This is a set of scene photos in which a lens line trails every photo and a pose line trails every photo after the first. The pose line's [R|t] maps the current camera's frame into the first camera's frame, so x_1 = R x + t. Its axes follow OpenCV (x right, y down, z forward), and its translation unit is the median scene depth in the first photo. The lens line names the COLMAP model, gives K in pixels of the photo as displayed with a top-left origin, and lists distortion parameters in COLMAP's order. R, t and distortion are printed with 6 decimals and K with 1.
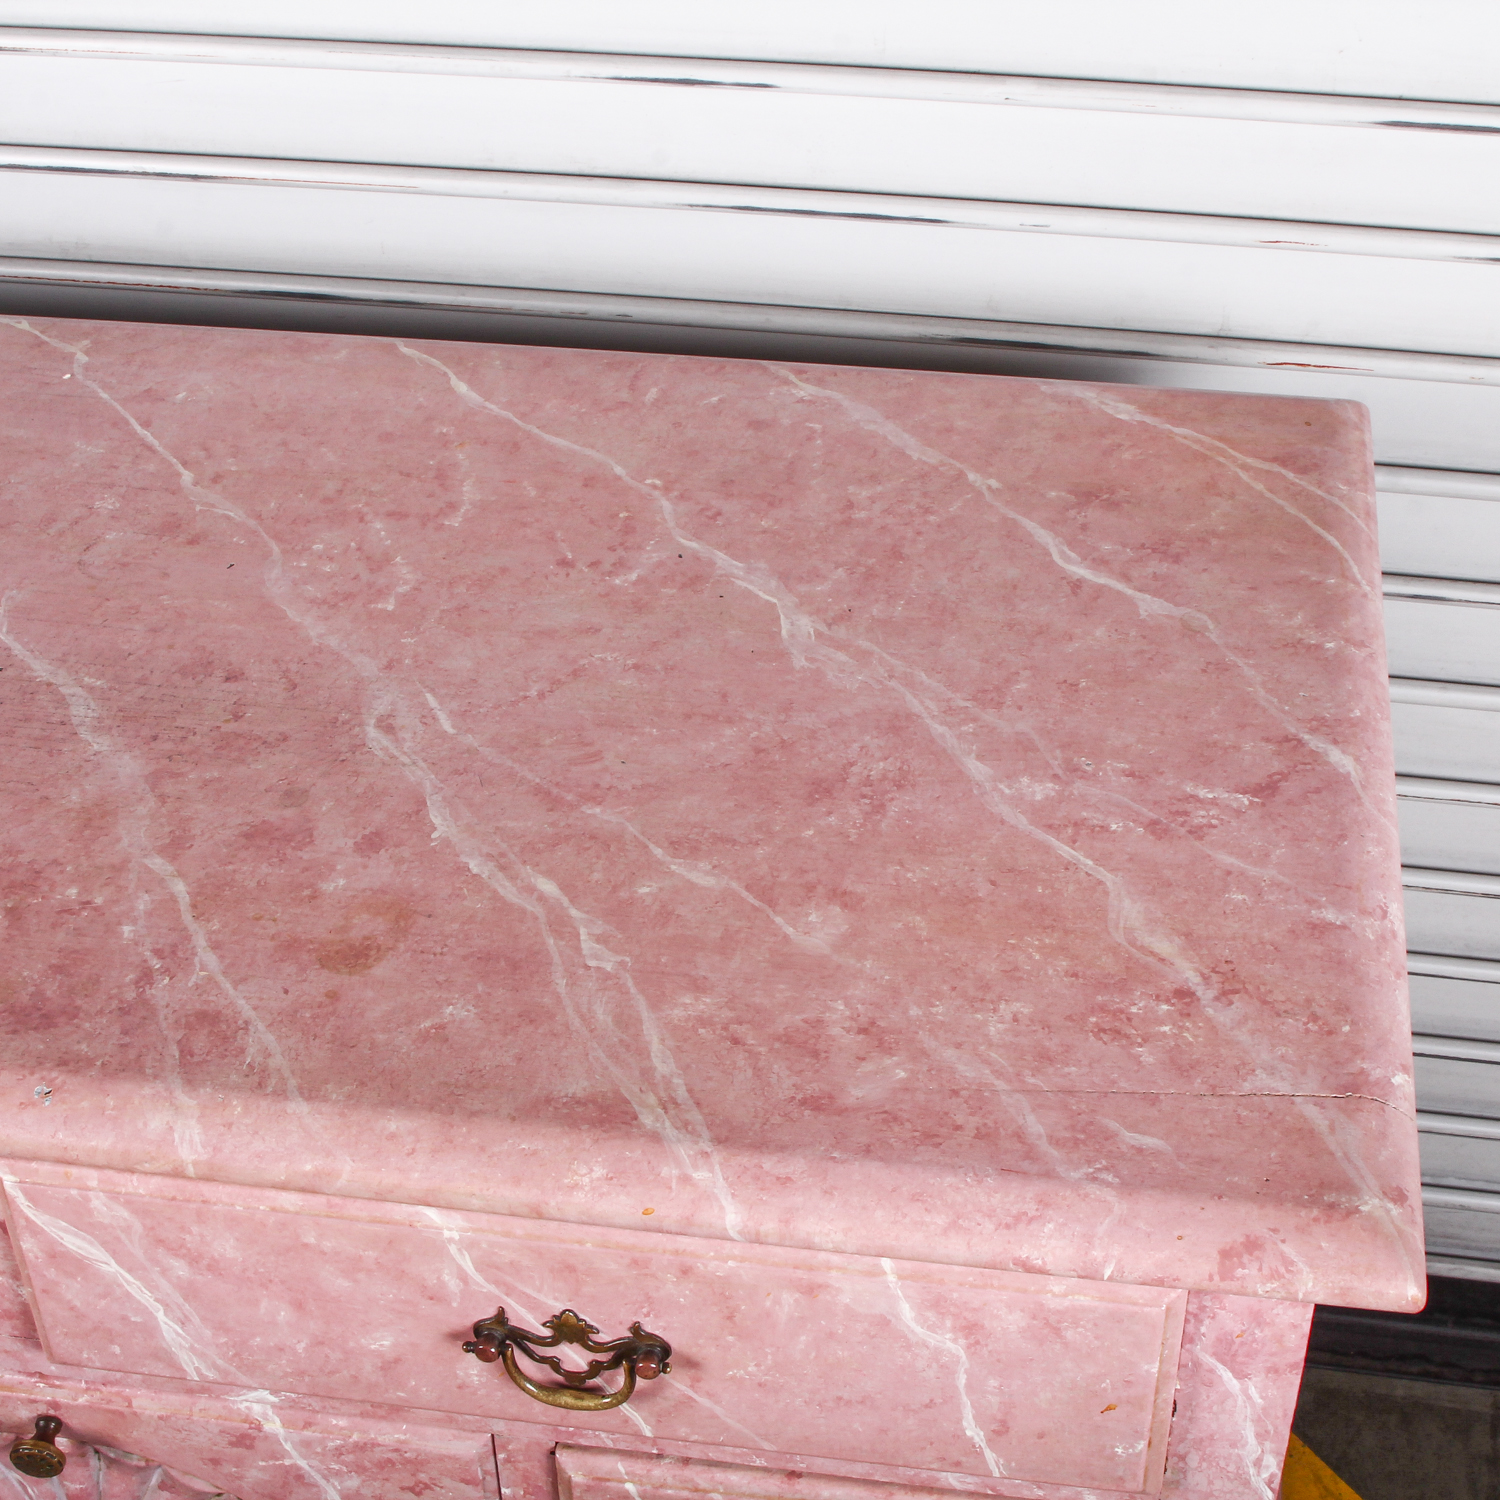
lens RADIAL K [[2526.7, 0, 760.0], [0, 2526.7, 748.7], [0, 0, 1]] dist [-0.104673, 0.116316]
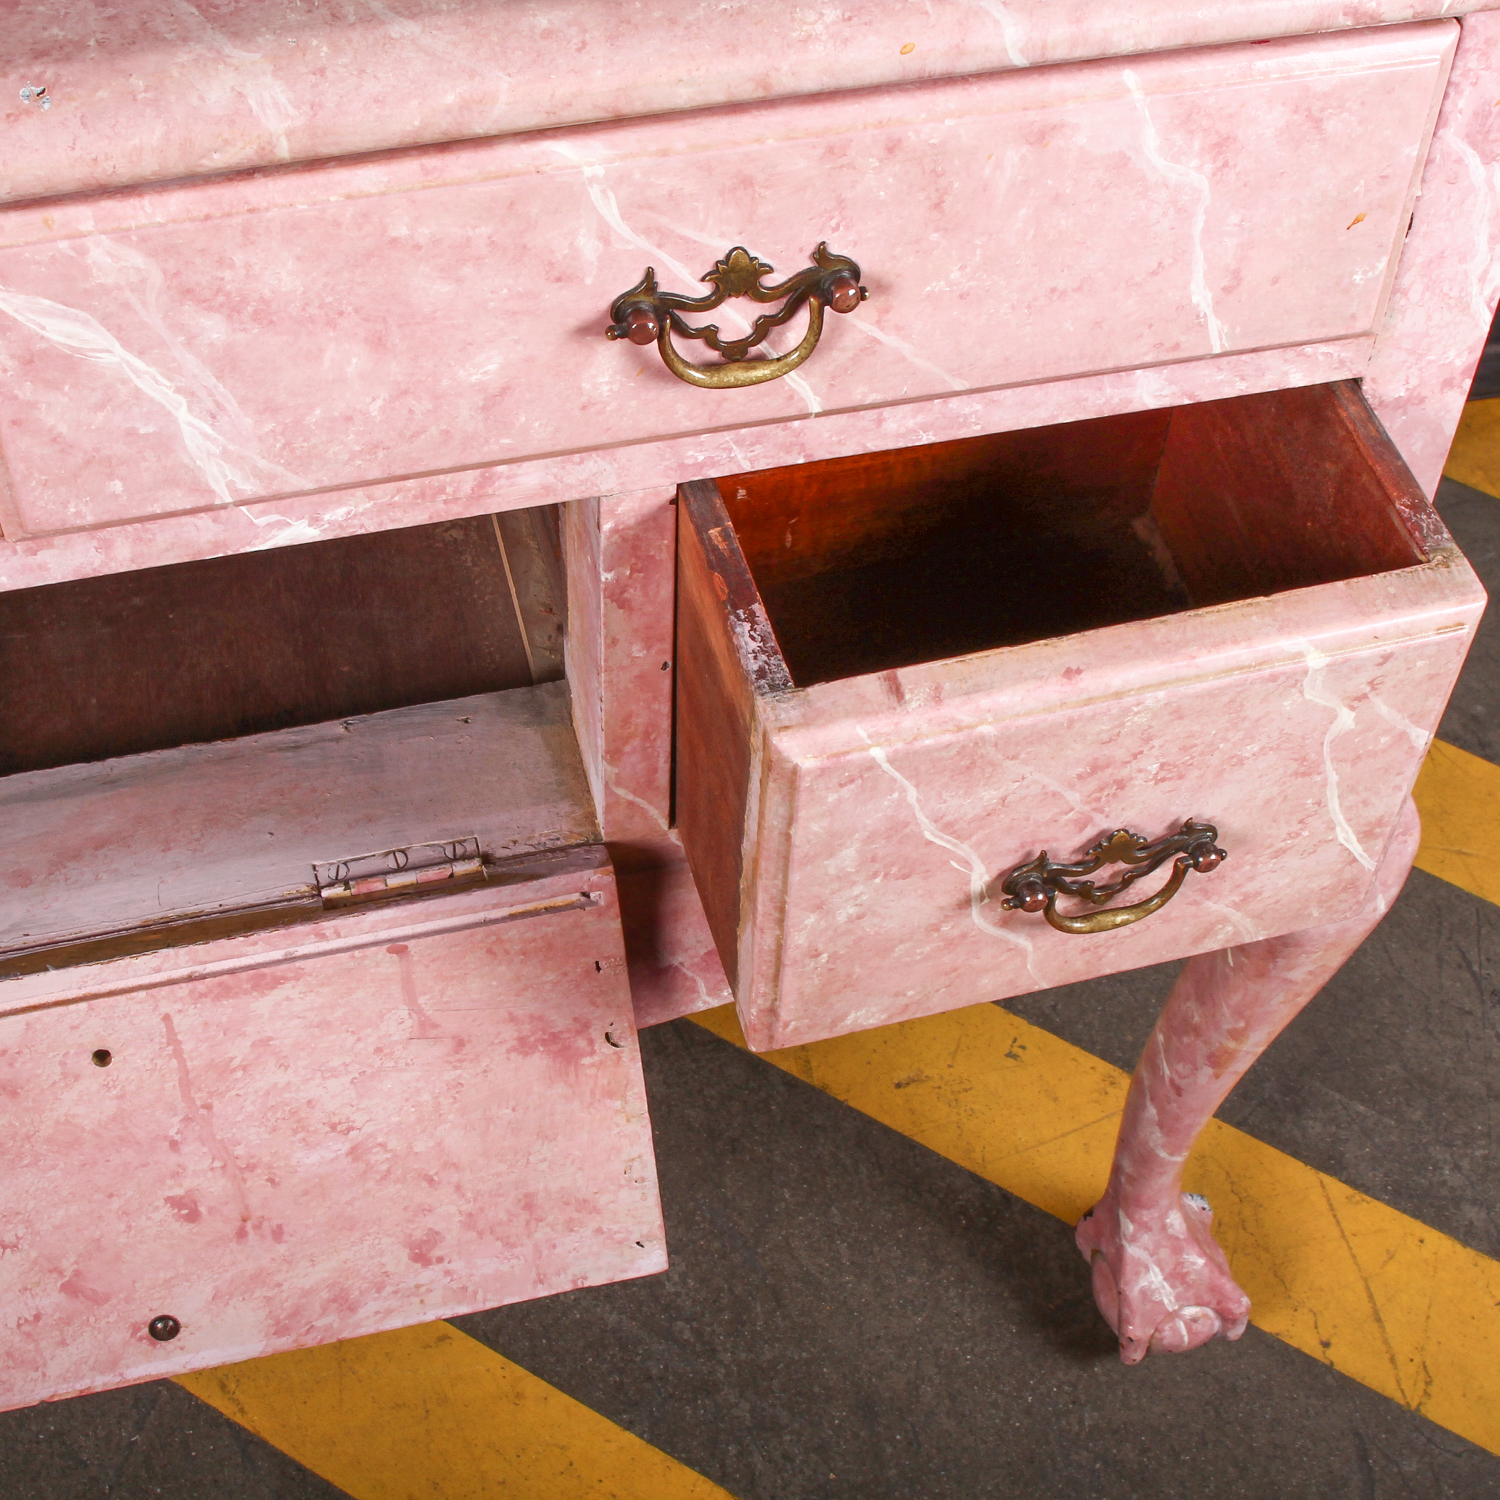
lens RADIAL K [[2538.3, 0, 762.1], [0, 2538.3, 750.9], [0, 0, 1]] dist [-0.097852, 0.081747]
pose [[0.914614, -0.278404, 0.293211, -0.334485], [0.204526, 0.944121, 0.258467, 0.160722], [-0.348785, -0.176428, 0.920447, 0.241526]]
